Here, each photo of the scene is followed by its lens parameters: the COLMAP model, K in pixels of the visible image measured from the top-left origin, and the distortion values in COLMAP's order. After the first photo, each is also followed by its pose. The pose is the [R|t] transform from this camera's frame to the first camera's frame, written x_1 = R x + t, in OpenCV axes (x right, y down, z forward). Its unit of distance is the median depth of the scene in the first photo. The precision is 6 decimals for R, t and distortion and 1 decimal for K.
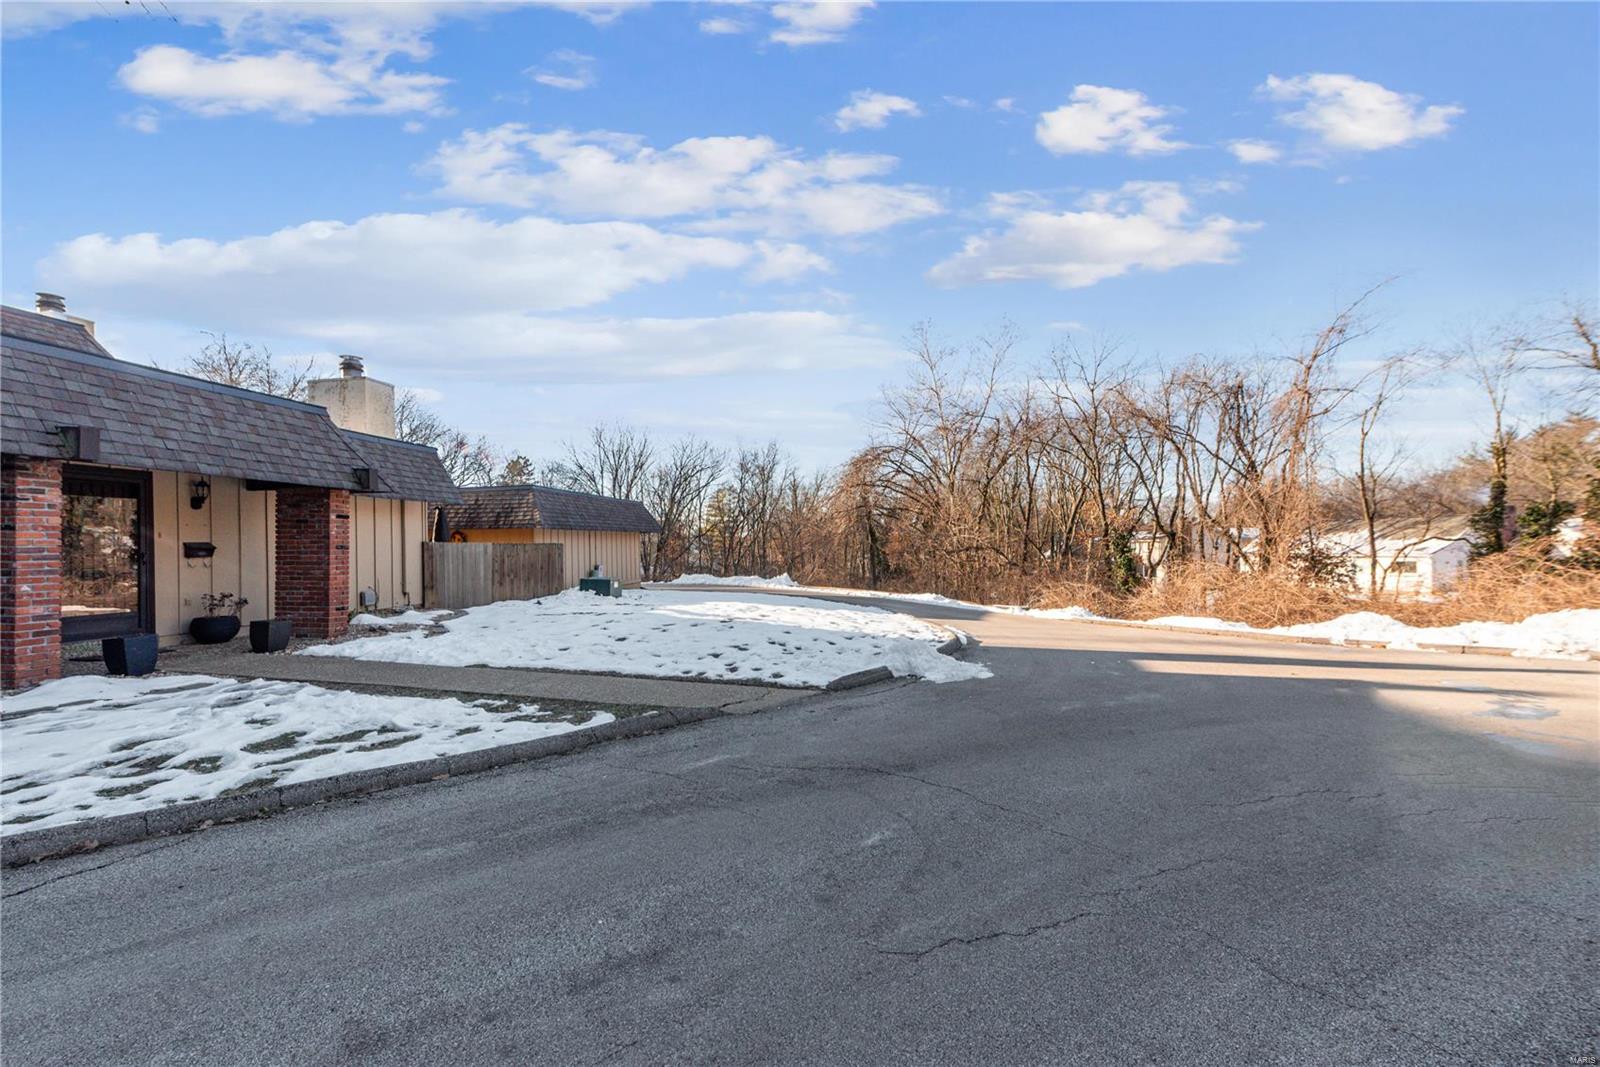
lens RADIAL K [[641.4, 0, 800.4], [0, 641.4, 552.7], [0, 0, 1]] dist [-0.000032, -0.000035]
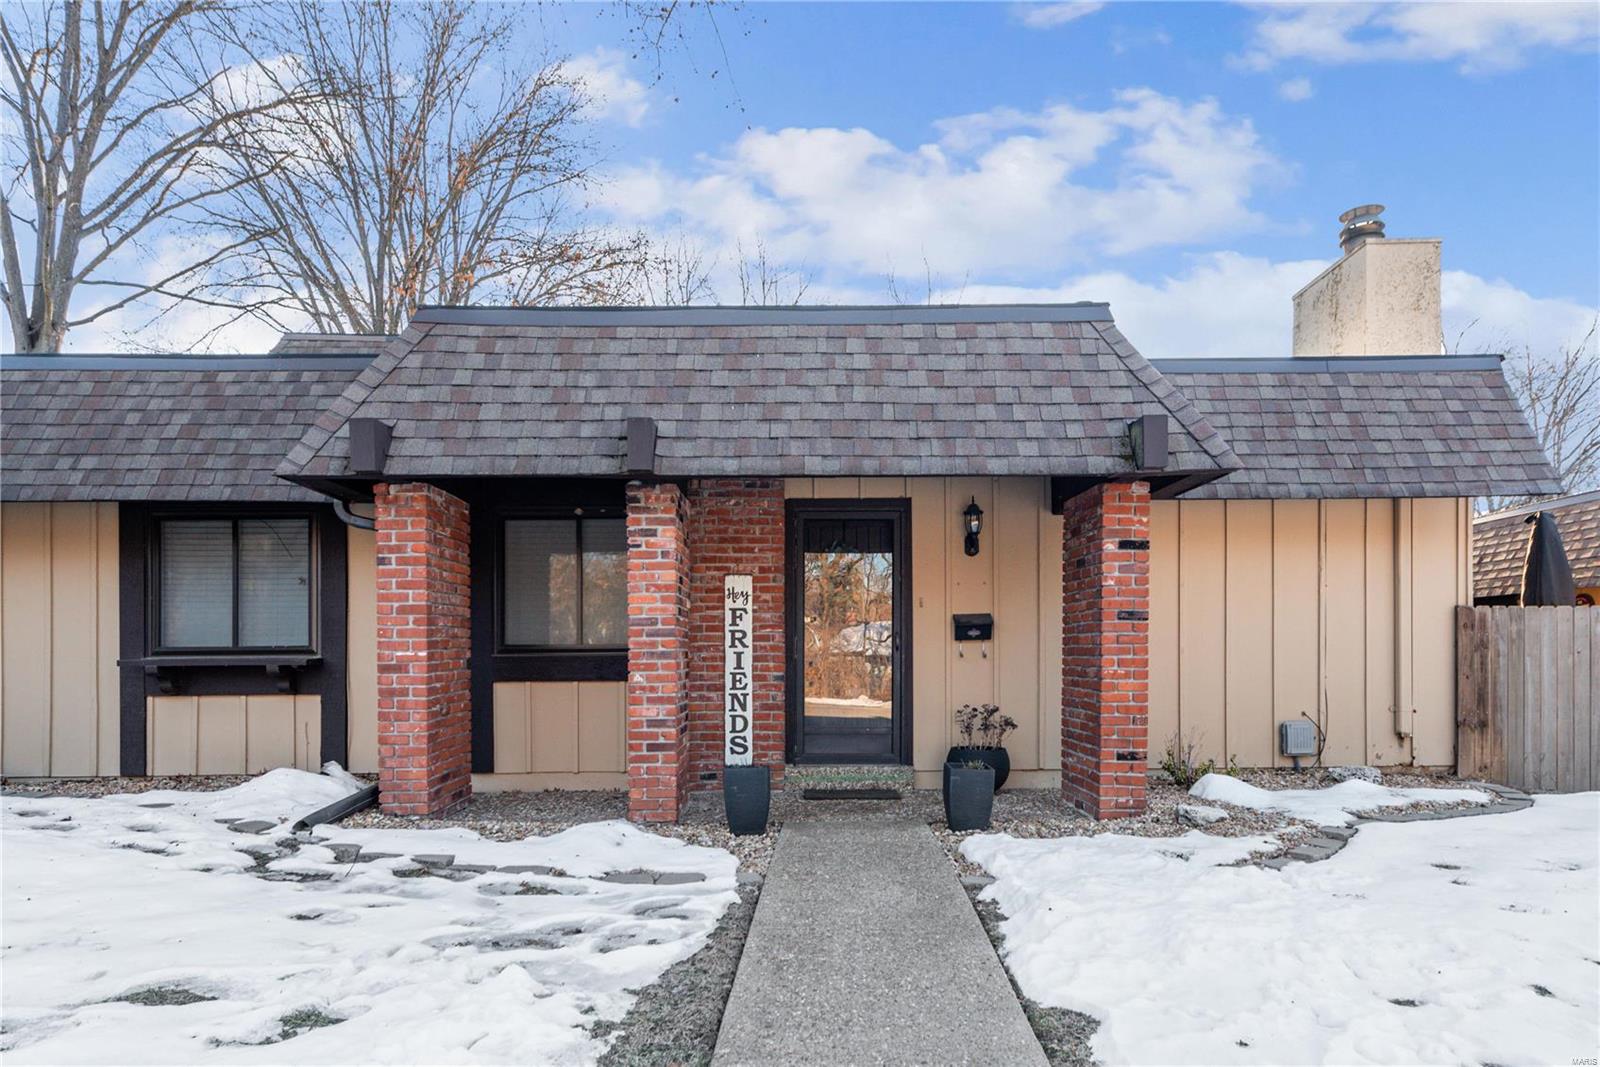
lens RADIAL K [[1008.9, 0, 800.0], [0, 1008.9, 665.8], [0, 0, 1]] dist [0.035345, 0.000272]
pose [[0.210748, 0.014848, -0.977428, -0.099235], [-0.007395, 0.999880, 0.013595, 0.019985], [0.977513, 0.004363, 0.210832, 0.700640]]
